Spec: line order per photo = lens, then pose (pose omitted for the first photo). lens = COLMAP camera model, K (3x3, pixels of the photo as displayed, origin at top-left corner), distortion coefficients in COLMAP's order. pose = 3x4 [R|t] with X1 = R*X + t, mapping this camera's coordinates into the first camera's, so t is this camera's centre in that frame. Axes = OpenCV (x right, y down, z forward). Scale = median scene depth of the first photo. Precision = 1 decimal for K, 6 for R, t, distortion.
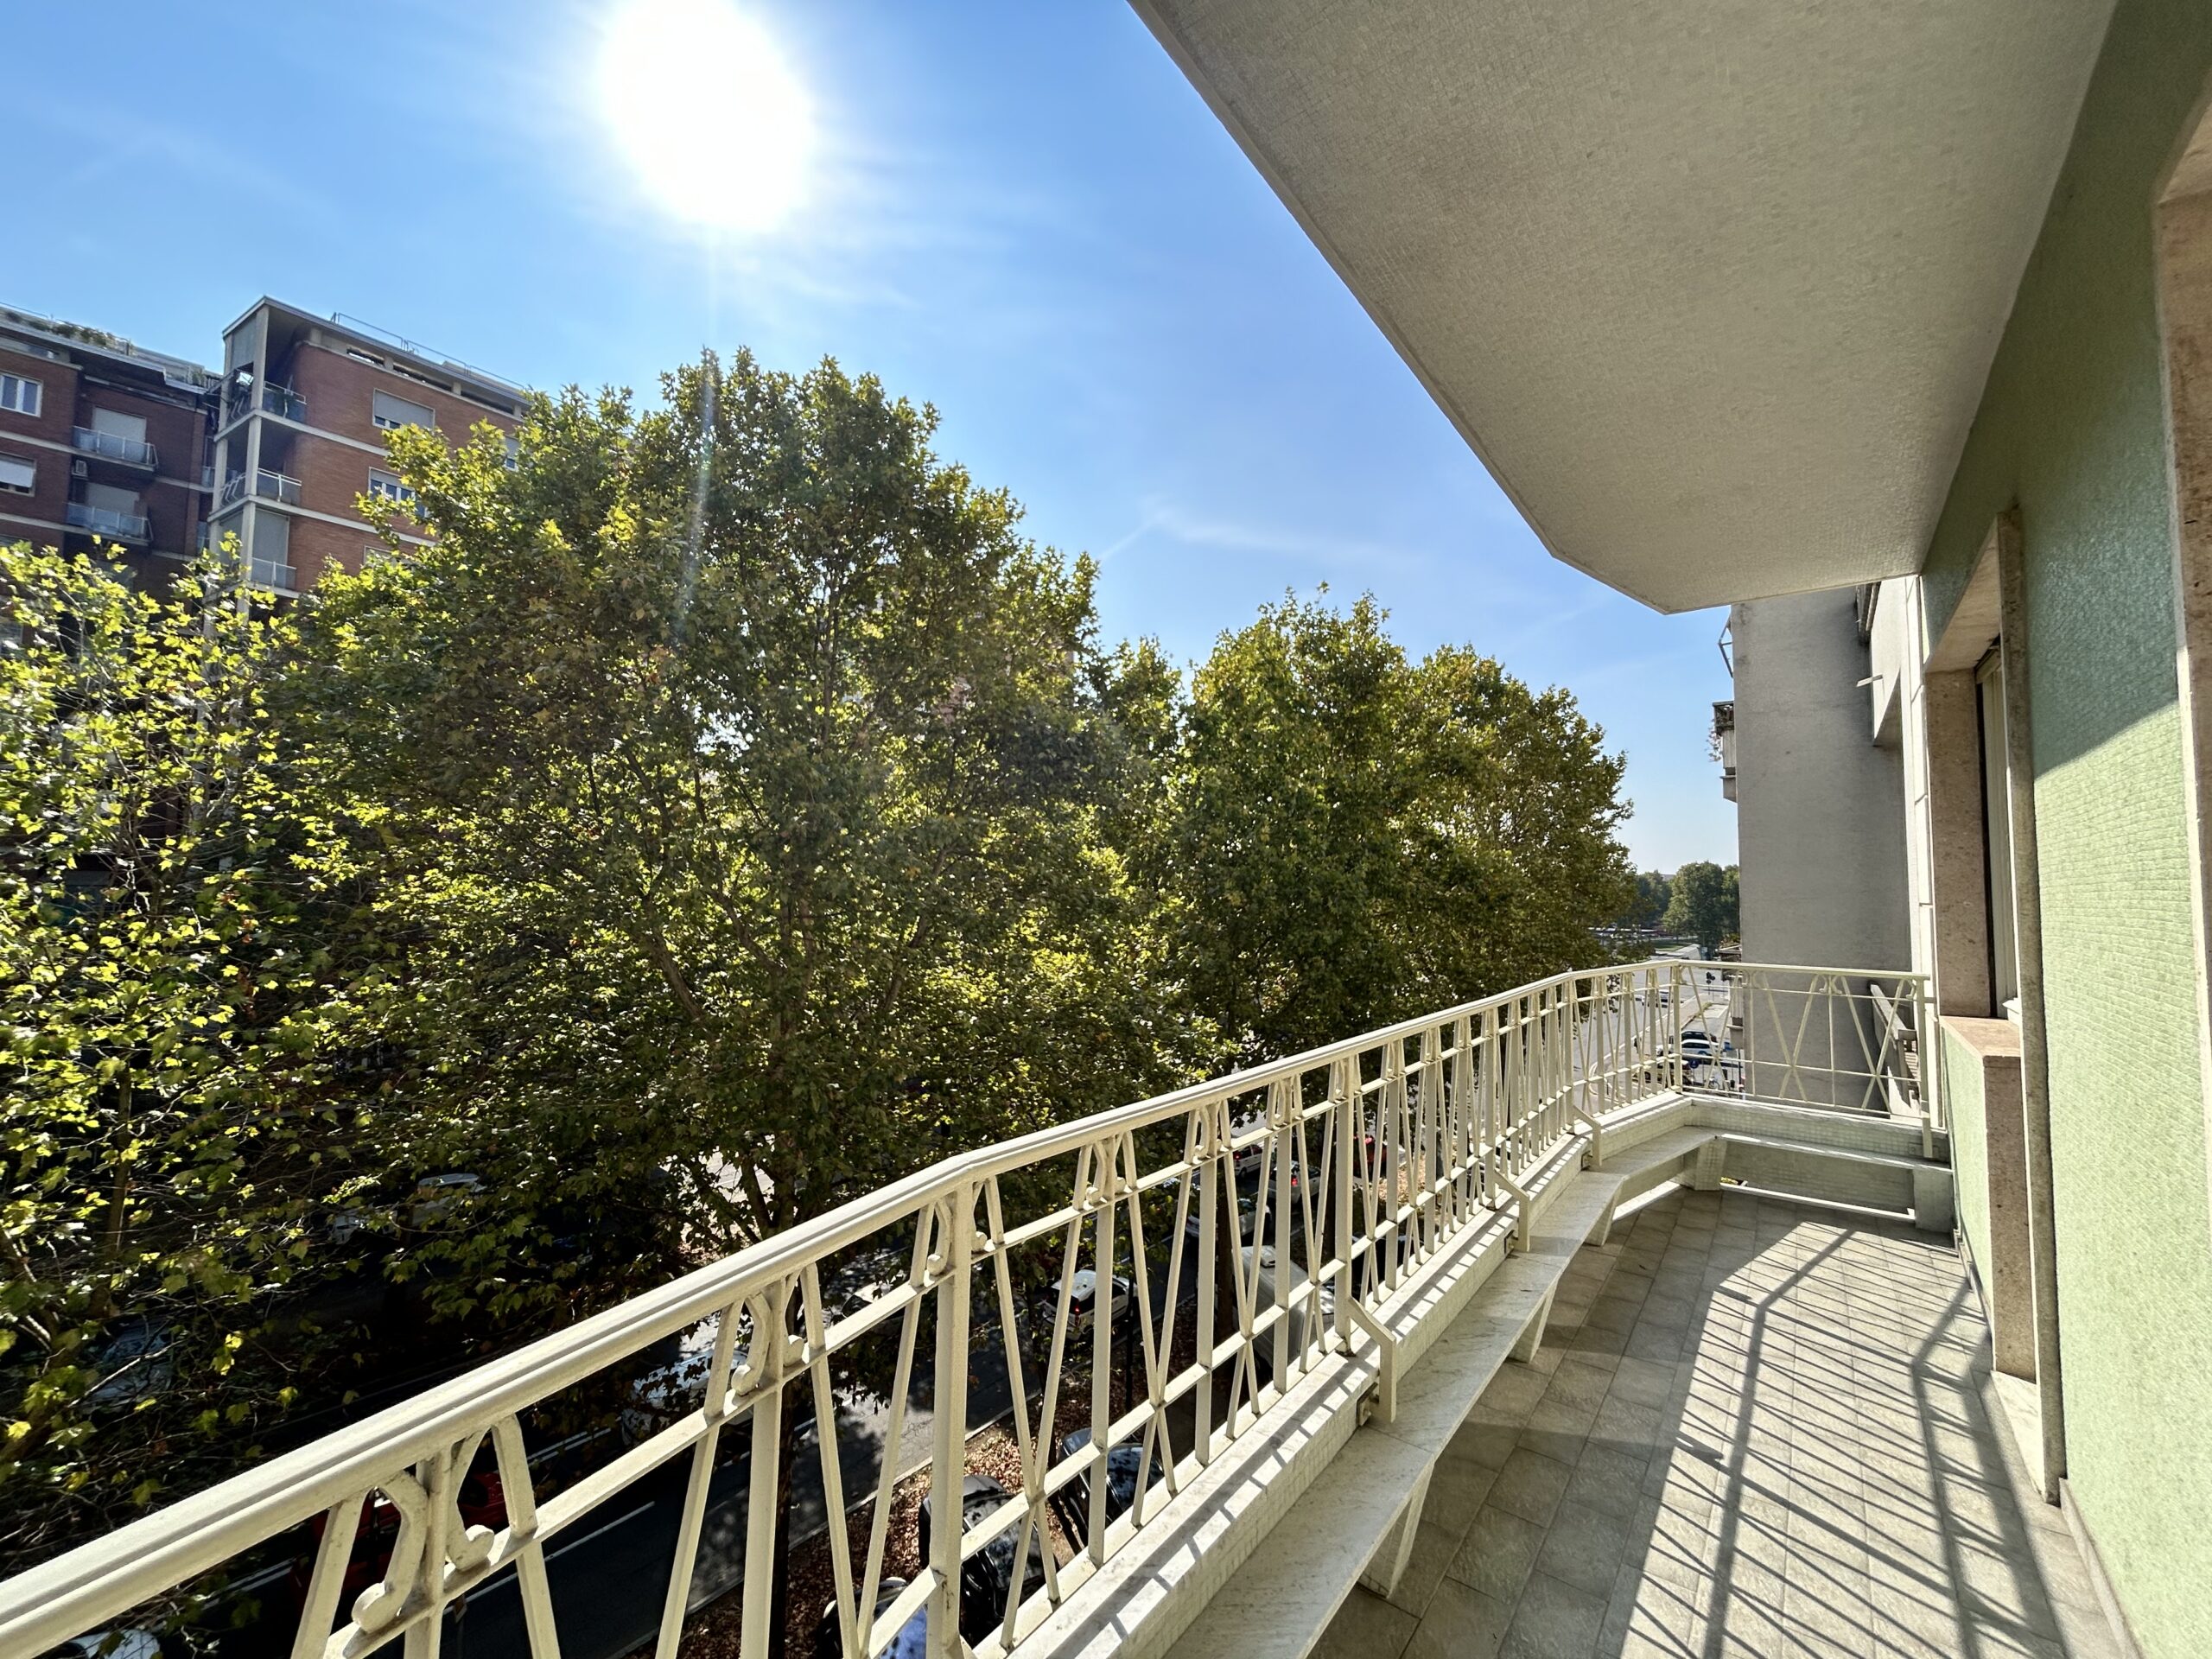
lens RADIAL K [[902.0, 0, 1106.3], [0, 902.0, 831.5], [0, 0, 1]] dist [0.006822, -0.001249]
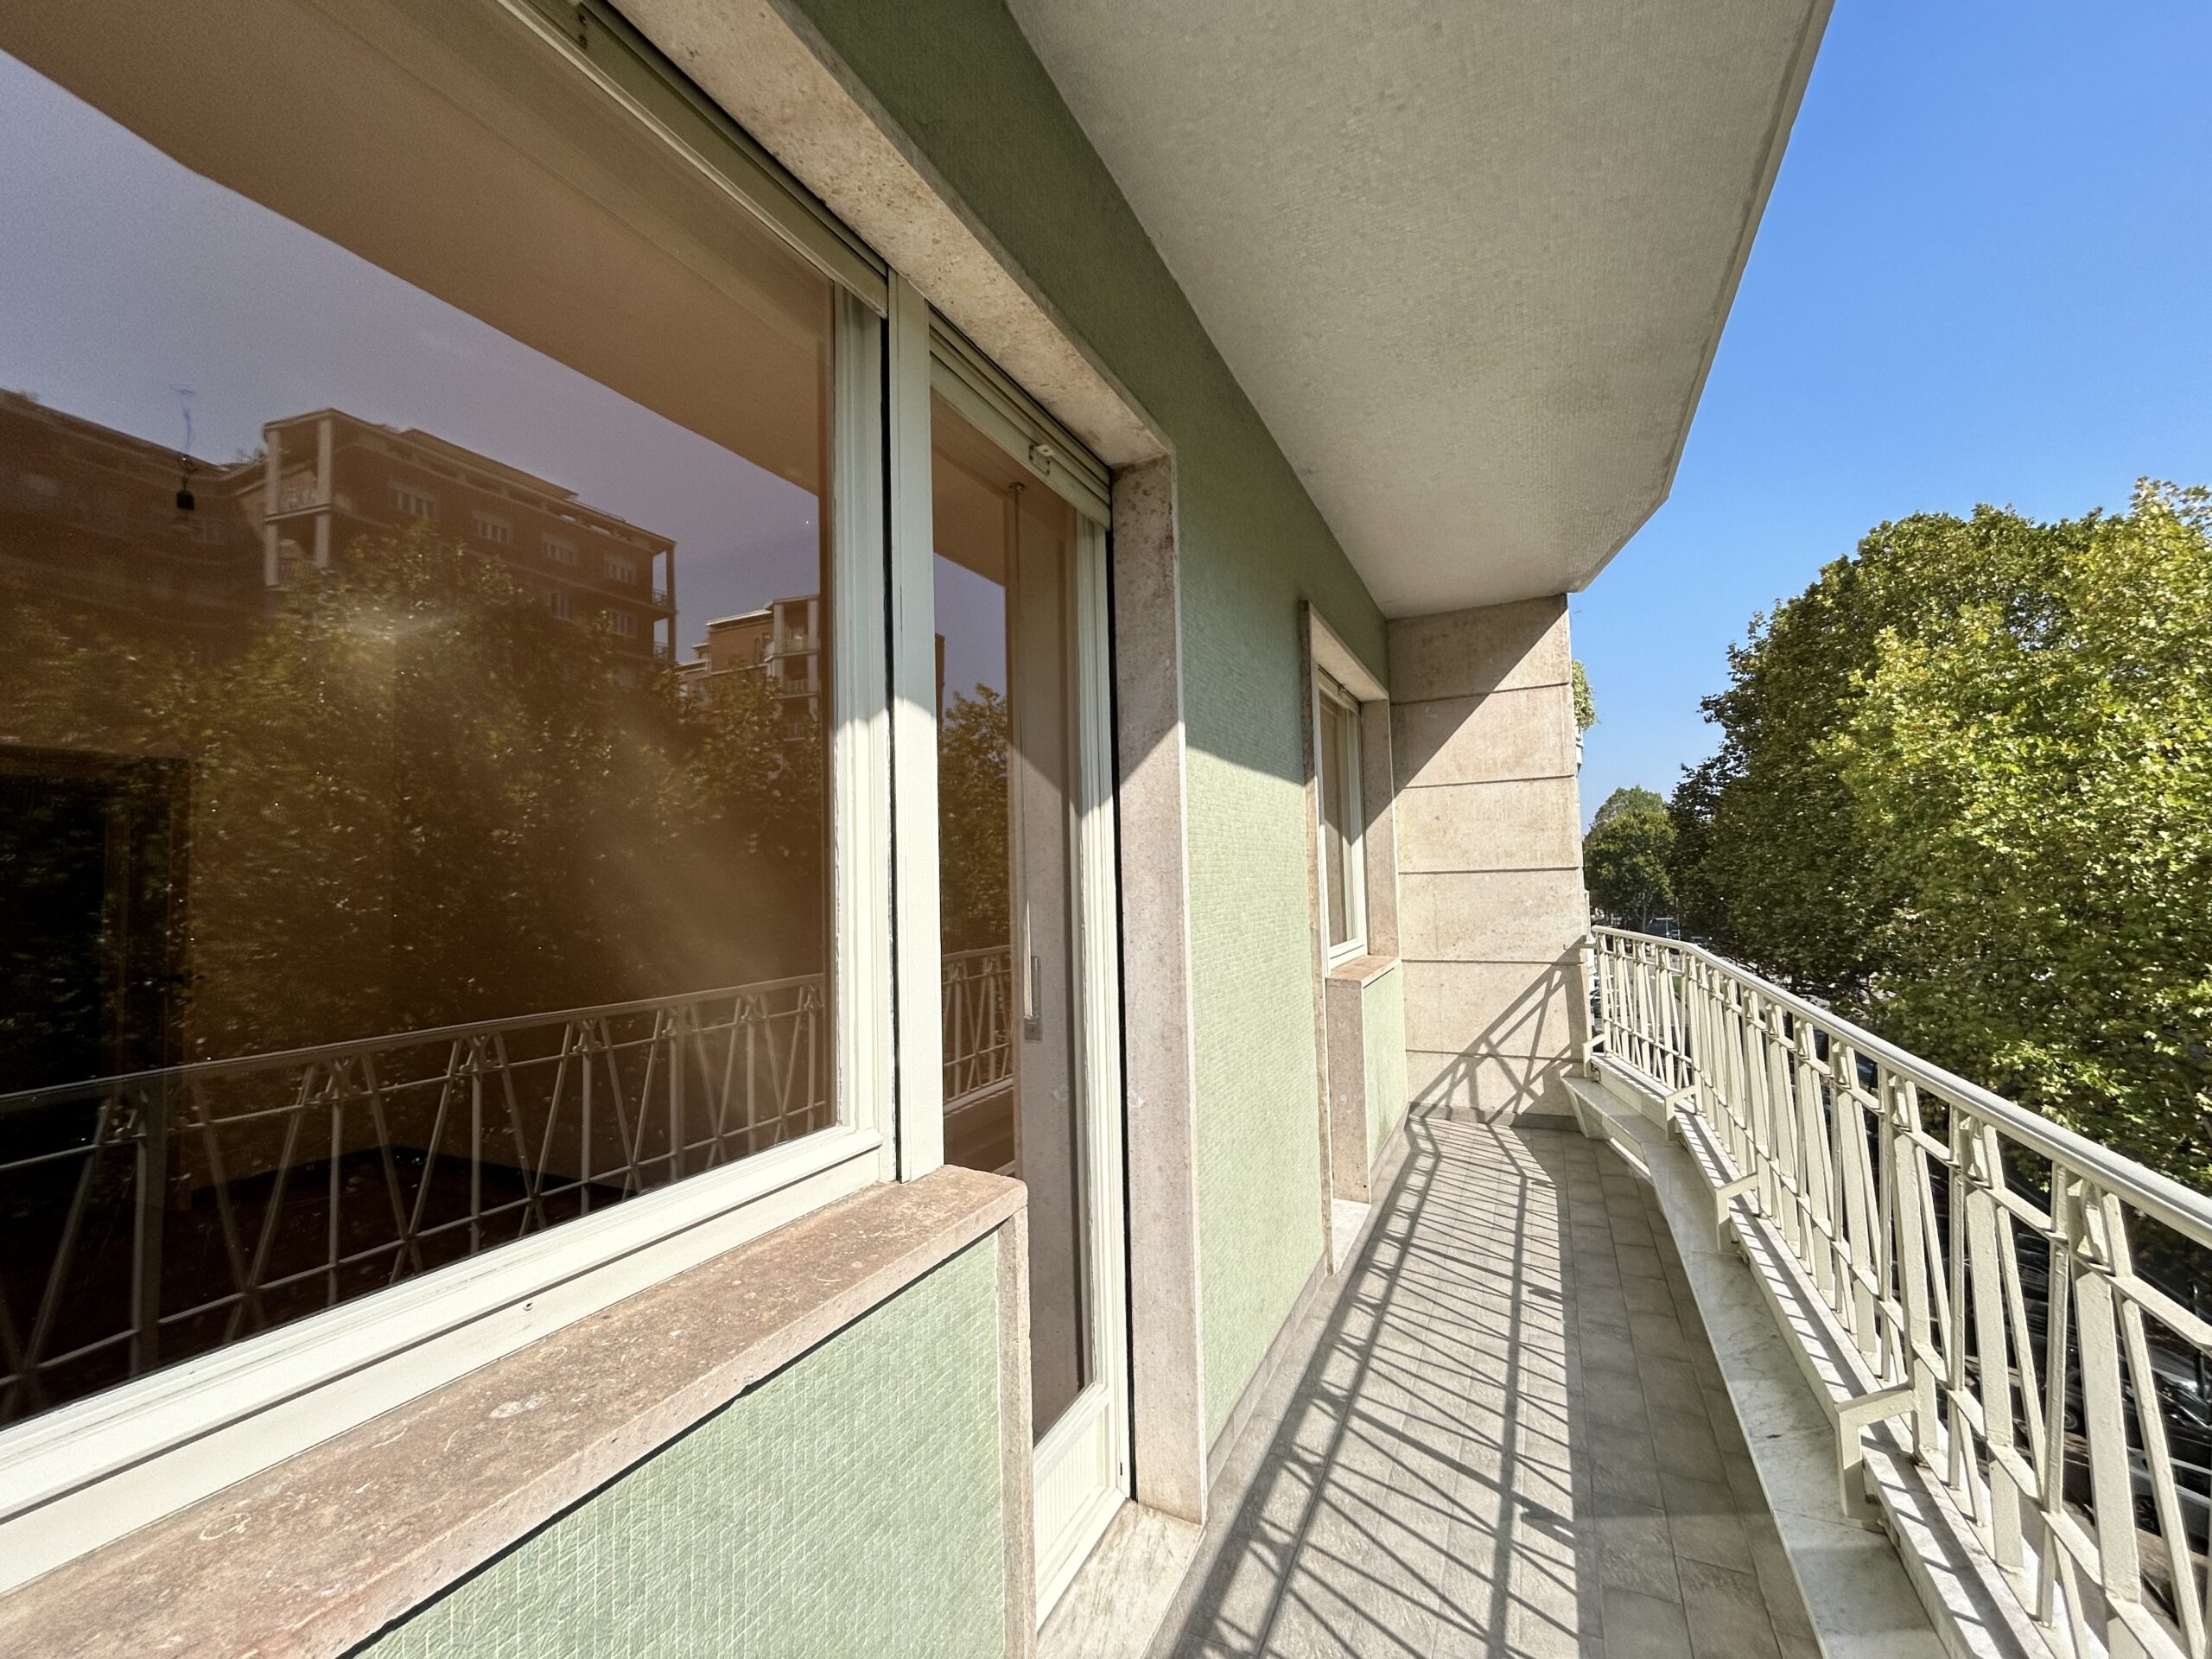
lens RADIAL K [[902.0, 0, 1107.0], [0, 902.0, 825.5], [0, 0, 1]] dist [0.006822, -0.001249]
pose [[-0.976808, 0.001090, -0.214114, 1.354344], [0.030483, 0.990509, -0.134027, 0.167390], [0.211936, -0.137445, -0.967570, 1.995698]]
